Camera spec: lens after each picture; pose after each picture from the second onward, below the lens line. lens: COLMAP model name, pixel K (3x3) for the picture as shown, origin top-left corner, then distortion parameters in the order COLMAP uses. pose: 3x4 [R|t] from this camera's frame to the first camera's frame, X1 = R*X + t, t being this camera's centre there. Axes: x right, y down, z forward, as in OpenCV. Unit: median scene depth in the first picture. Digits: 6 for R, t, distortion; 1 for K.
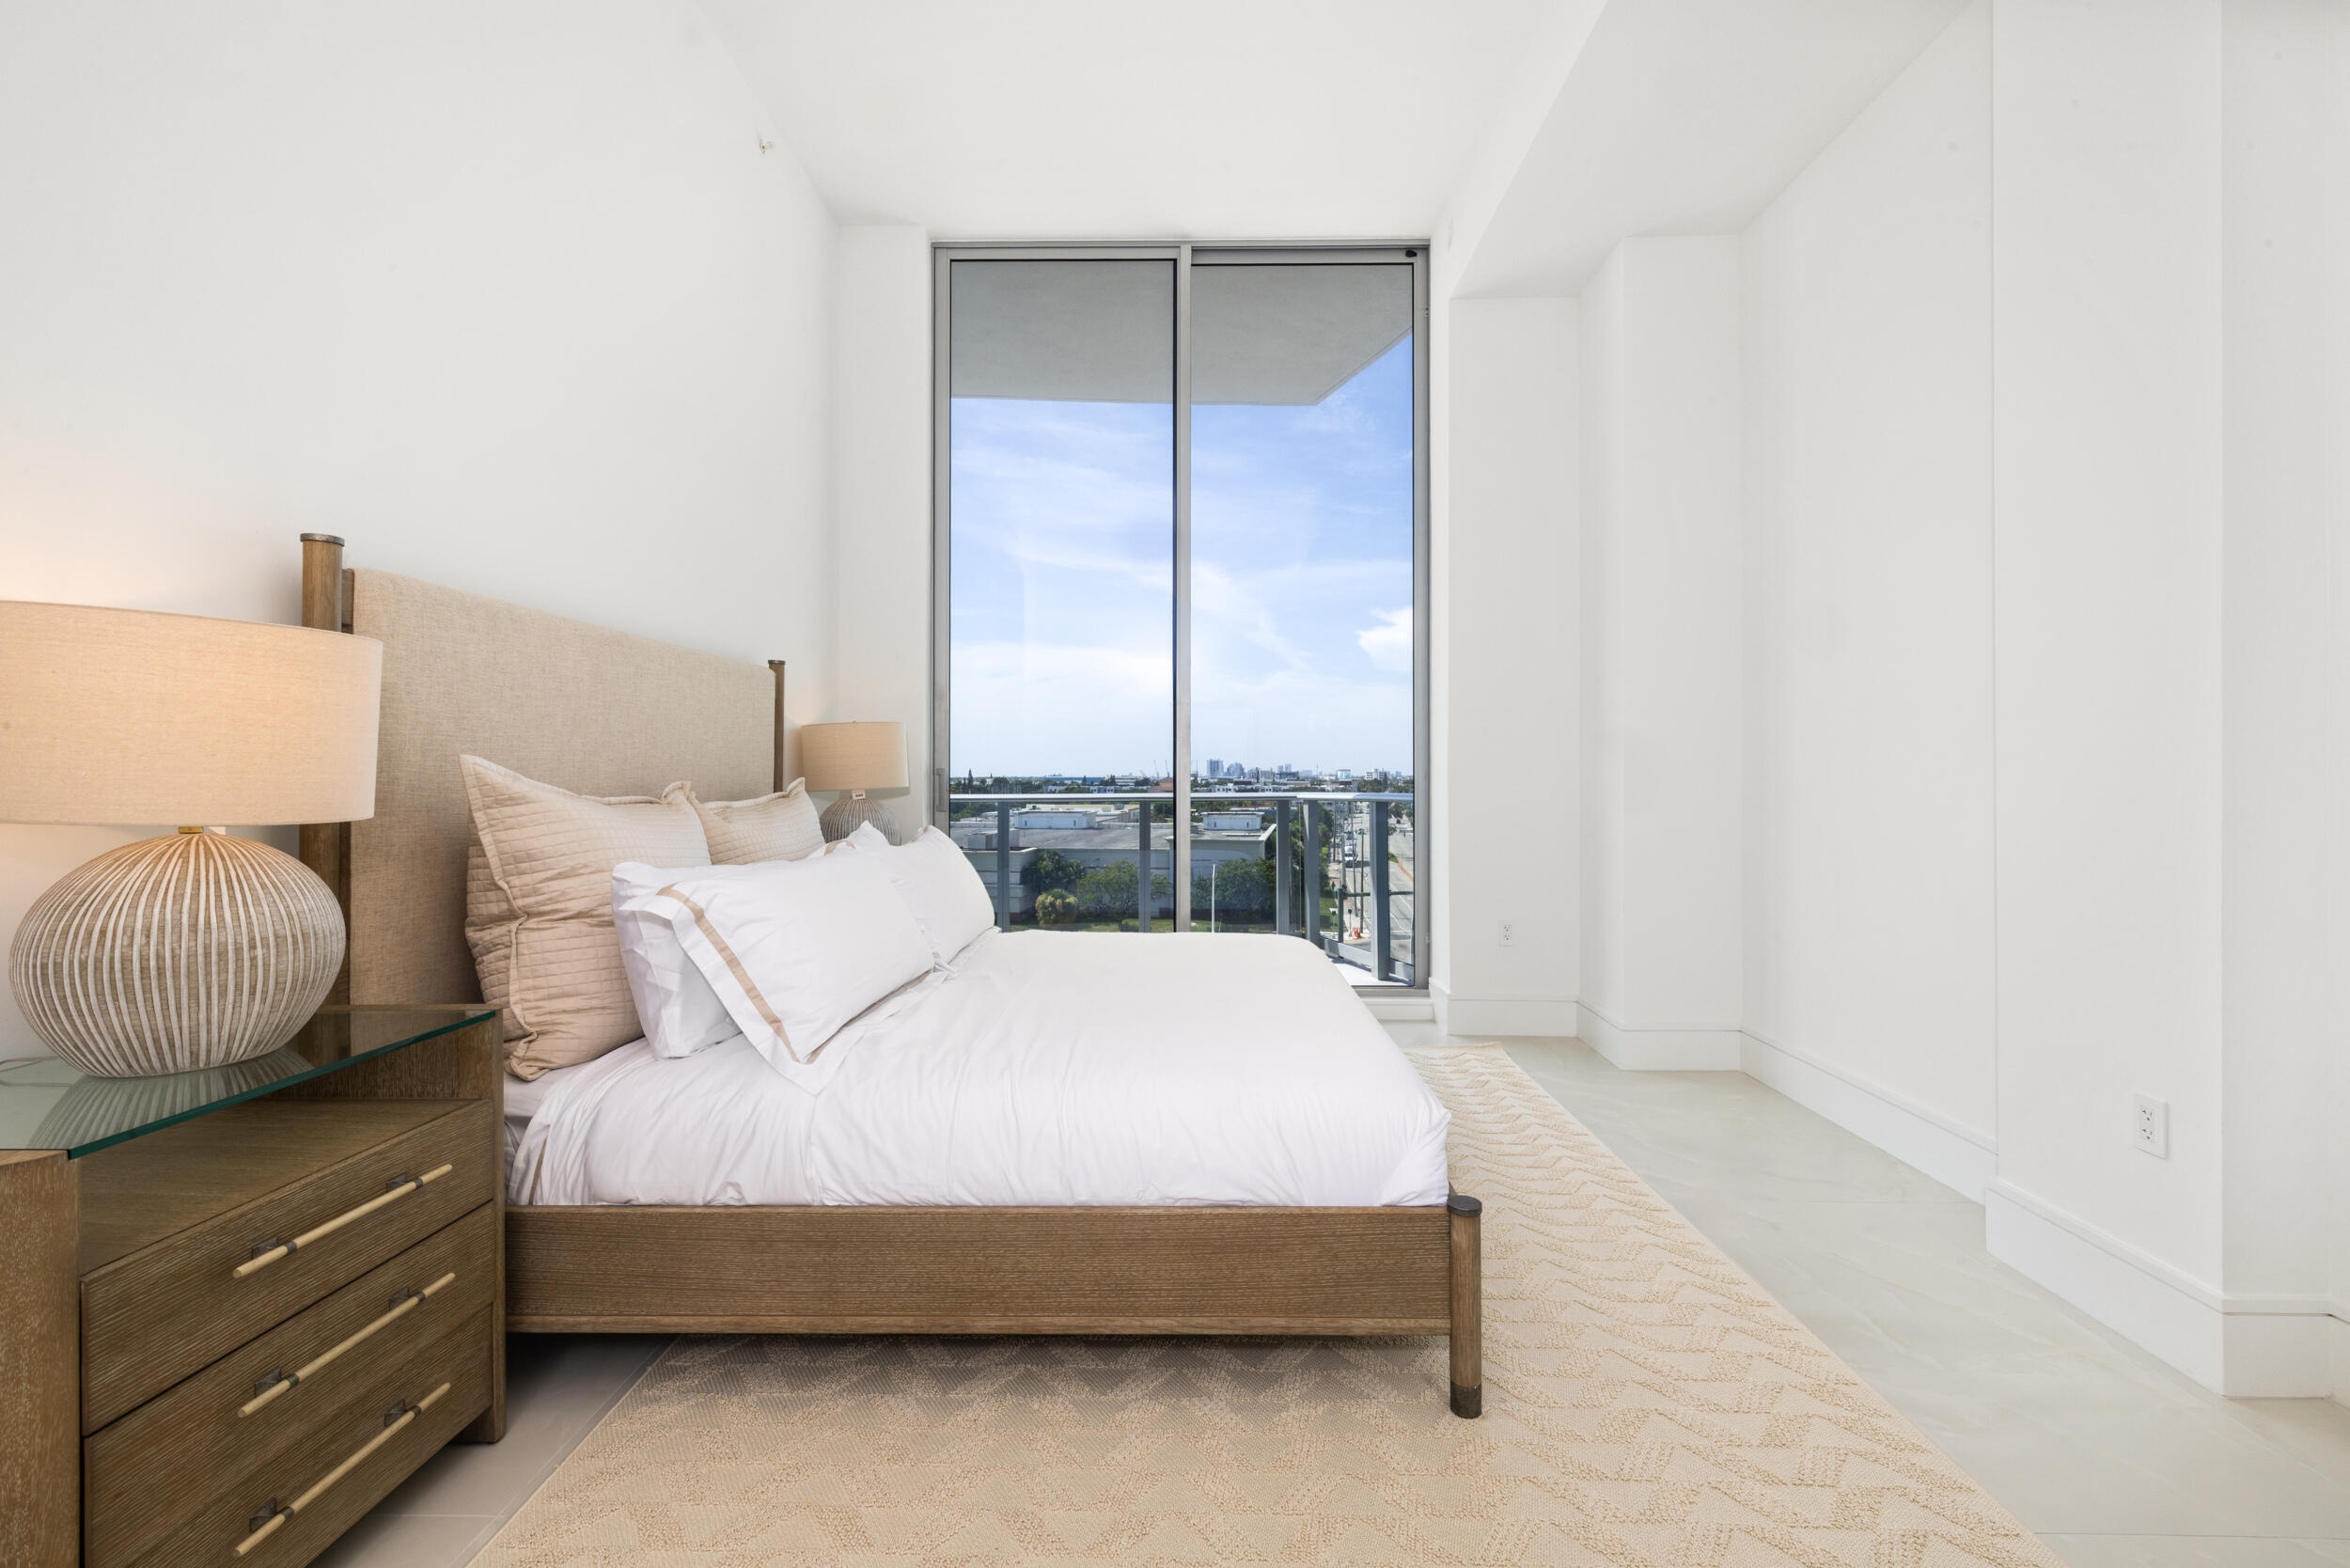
lens RADIAL K [[954.1, 0, 1212.1], [0, 954.1, 796.8], [0, 0, 1]] dist [0.000964, -0.000093]
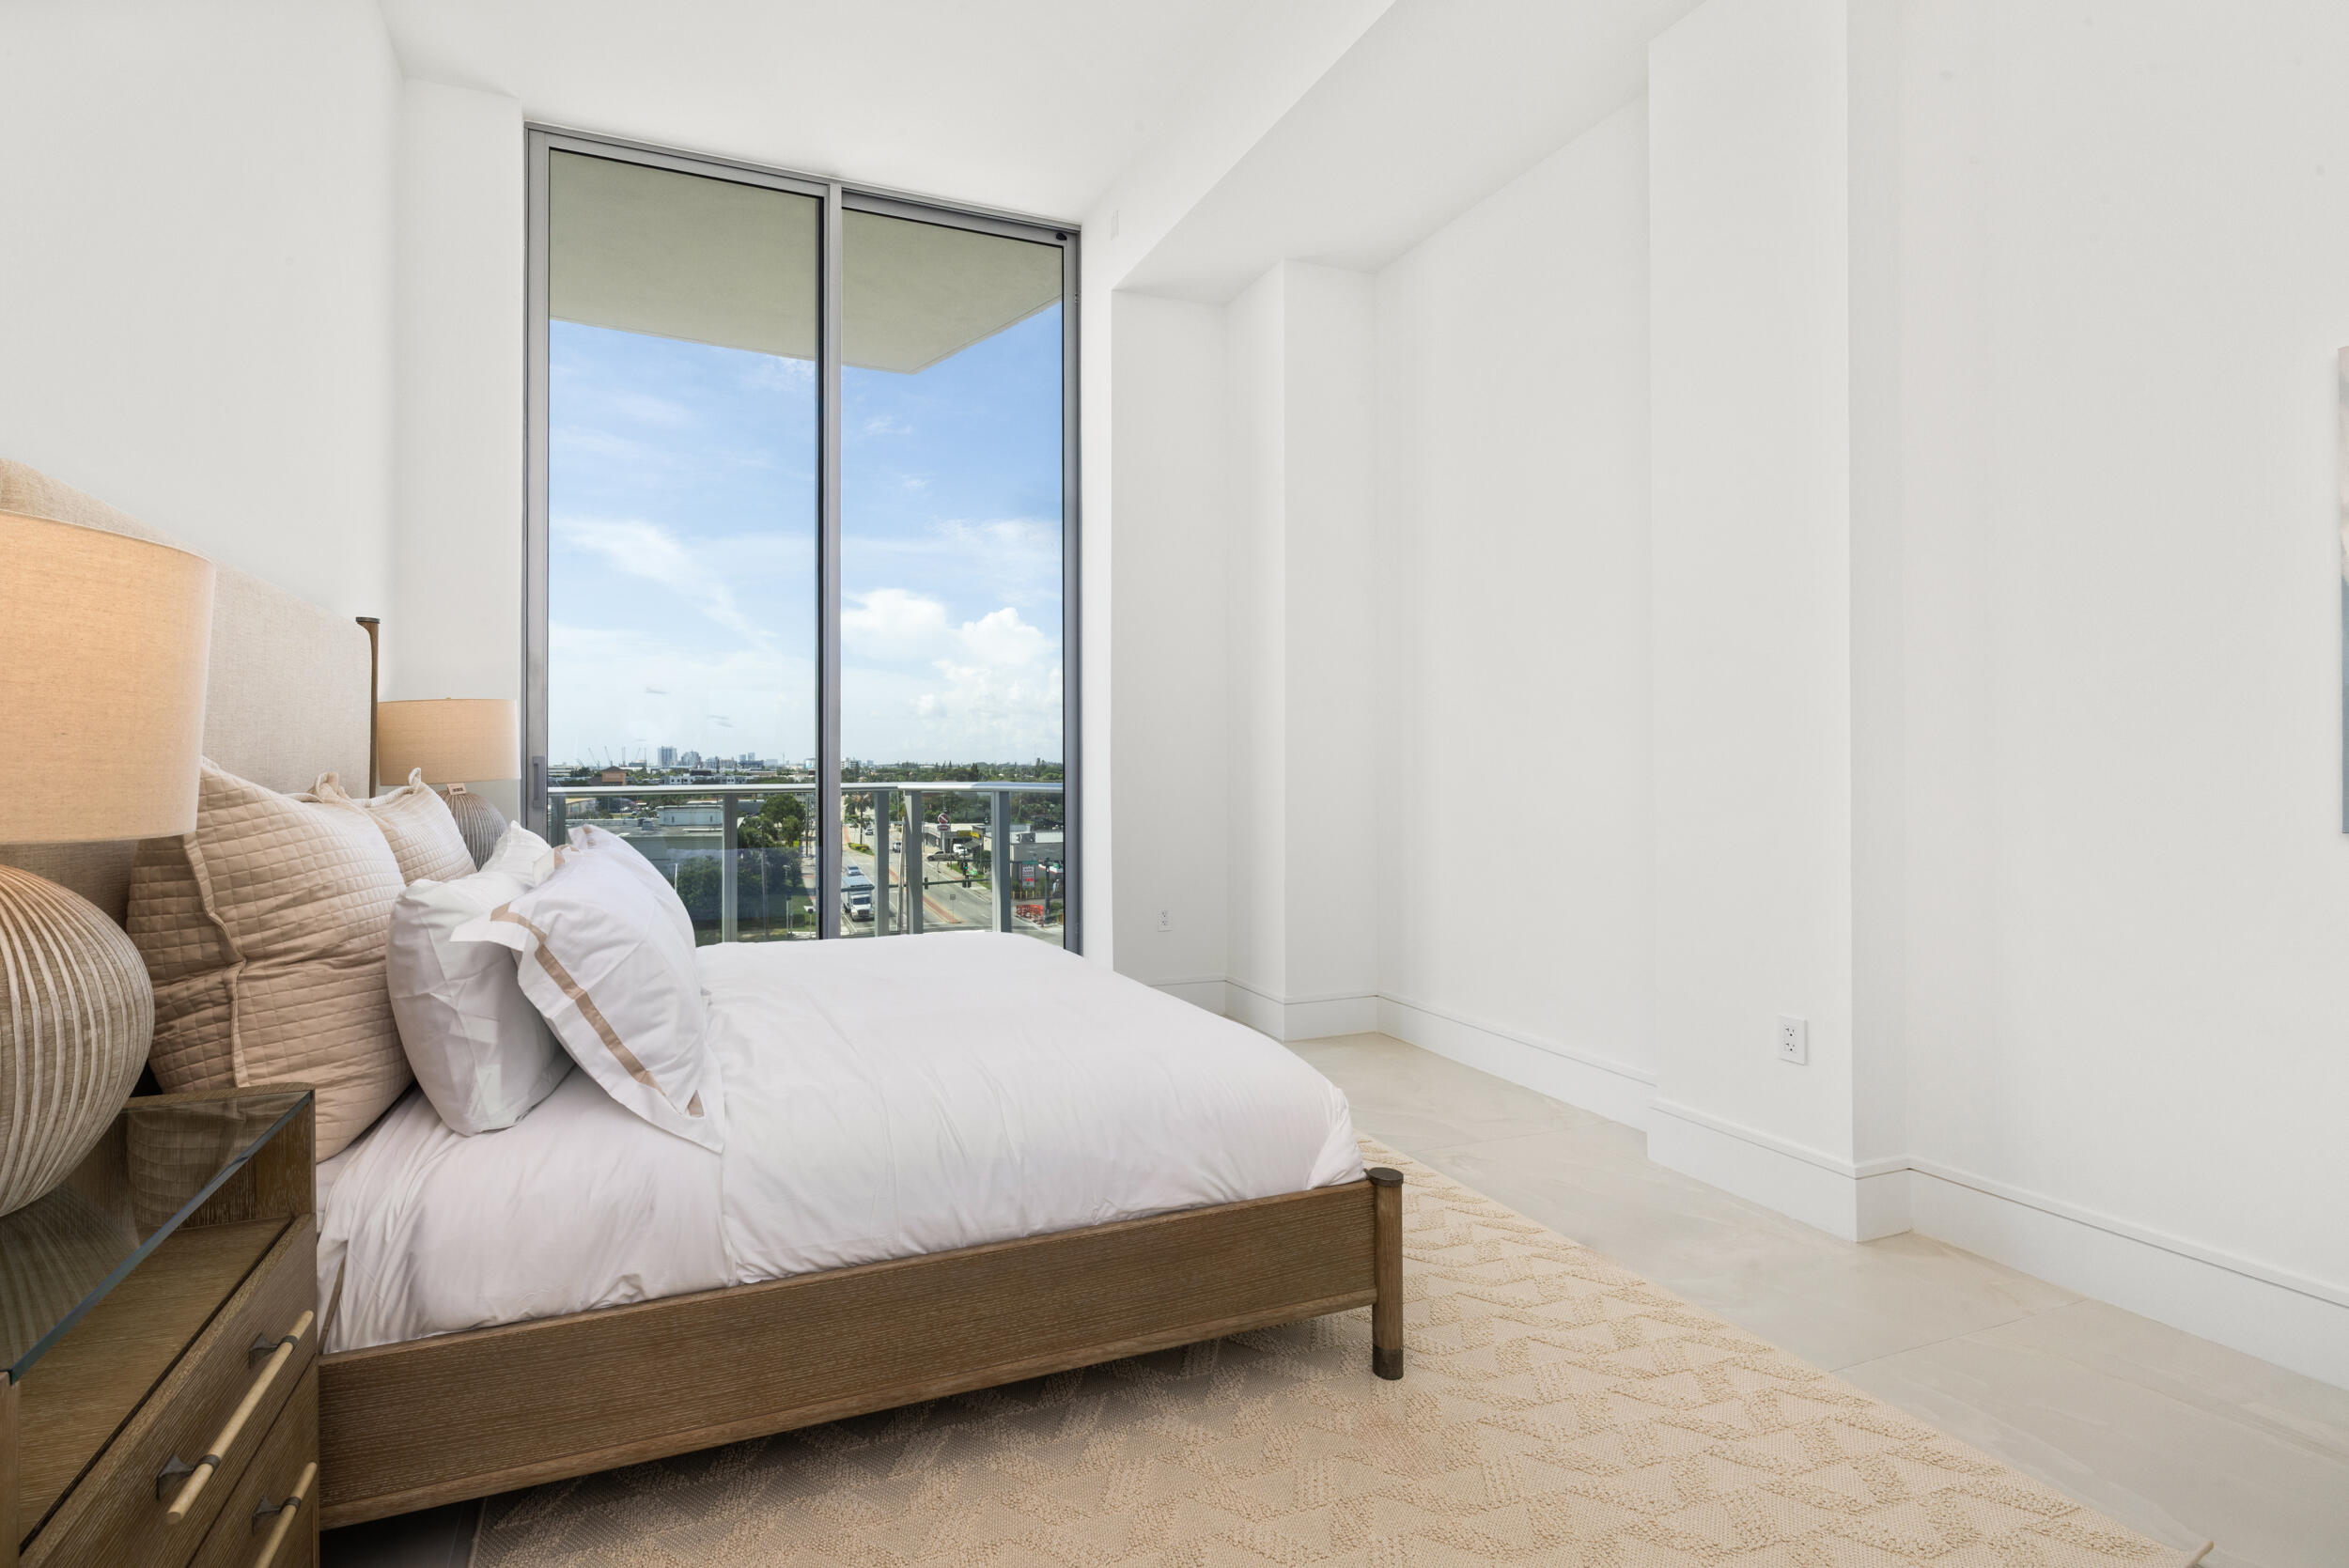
lens RADIAL K [[980.6, 0, 1174.5], [0, 980.6, 784.0], [0, 0, 1]] dist [-0.000130, 0.000113]
pose [[0.942106, -0.007495, 0.335233, -0.312726], [0.008290, 0.999965, -0.000940, -0.001297], [-0.335214, 0.003664, 0.942135, 0.067835]]
